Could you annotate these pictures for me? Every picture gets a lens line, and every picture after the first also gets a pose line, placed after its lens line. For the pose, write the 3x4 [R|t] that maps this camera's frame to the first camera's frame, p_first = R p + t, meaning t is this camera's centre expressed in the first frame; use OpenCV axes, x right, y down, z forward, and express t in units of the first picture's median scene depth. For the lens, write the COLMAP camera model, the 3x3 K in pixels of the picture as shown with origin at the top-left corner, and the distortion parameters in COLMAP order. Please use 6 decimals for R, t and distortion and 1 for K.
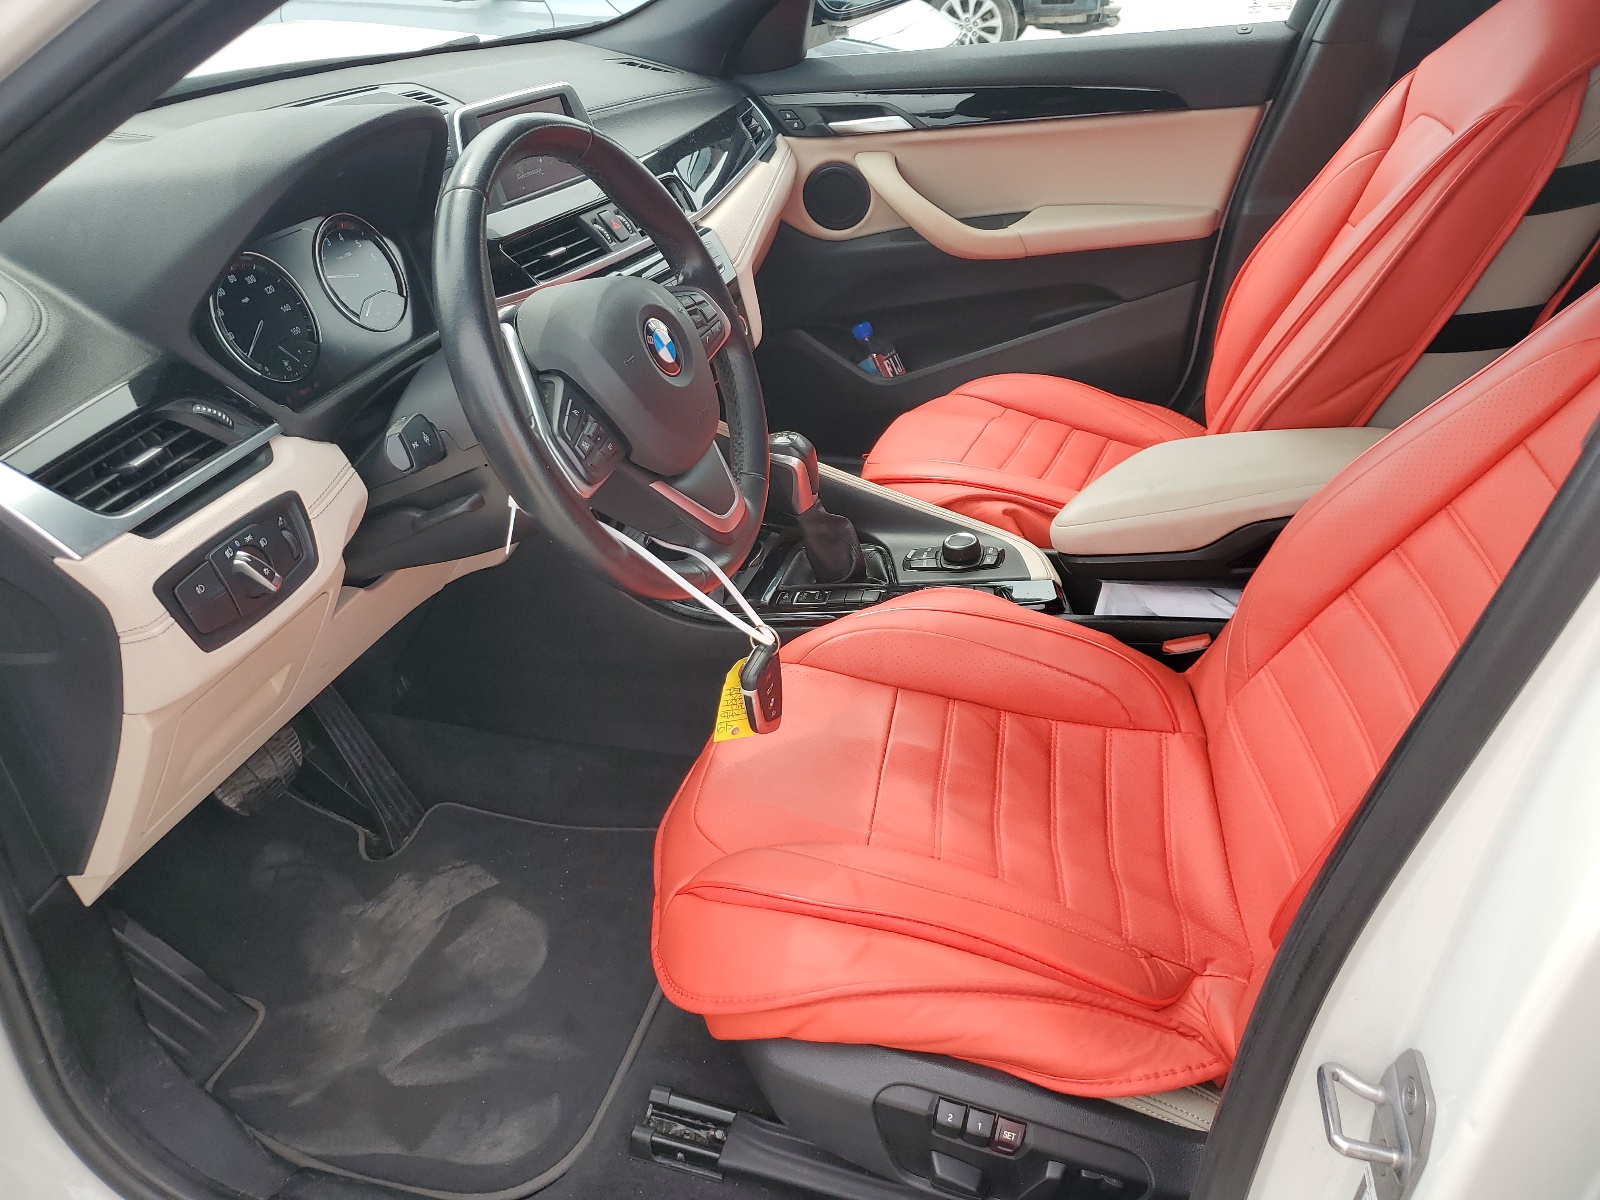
lens RADIAL K [[1203.9, 0, 800.0], [0, 1203.9, 600.0], [0, 0, 1]] dist [-0.108075, 0.000787]
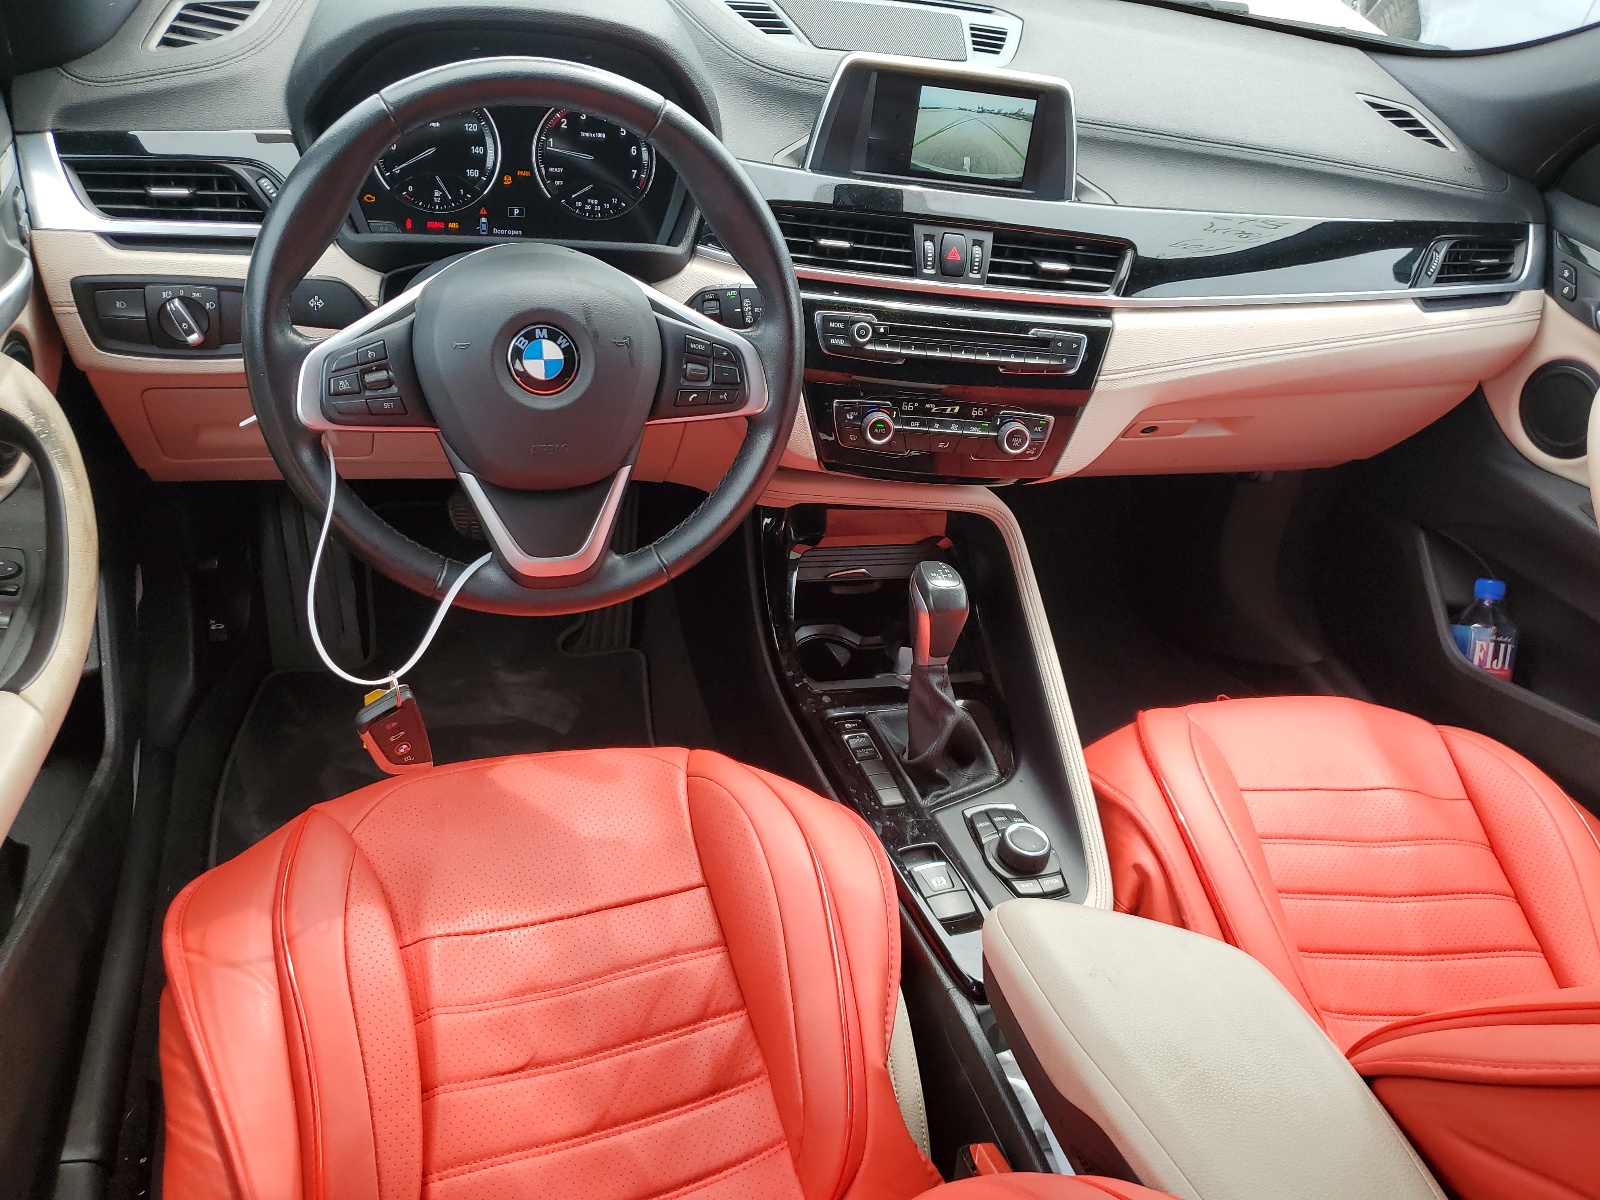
lens RADIAL K [[1188.9, 0, 800.0], [0, 1188.9, 600.0], [0, 0, 1]] dist [-0.013657, -0.005290]
pose [[0.505289, 0.639122, -0.579833, 0.313780], [-0.582222, 0.748434, 0.317592, -0.250906], [0.636946, 0.177116, 0.750286, 0.264514]]
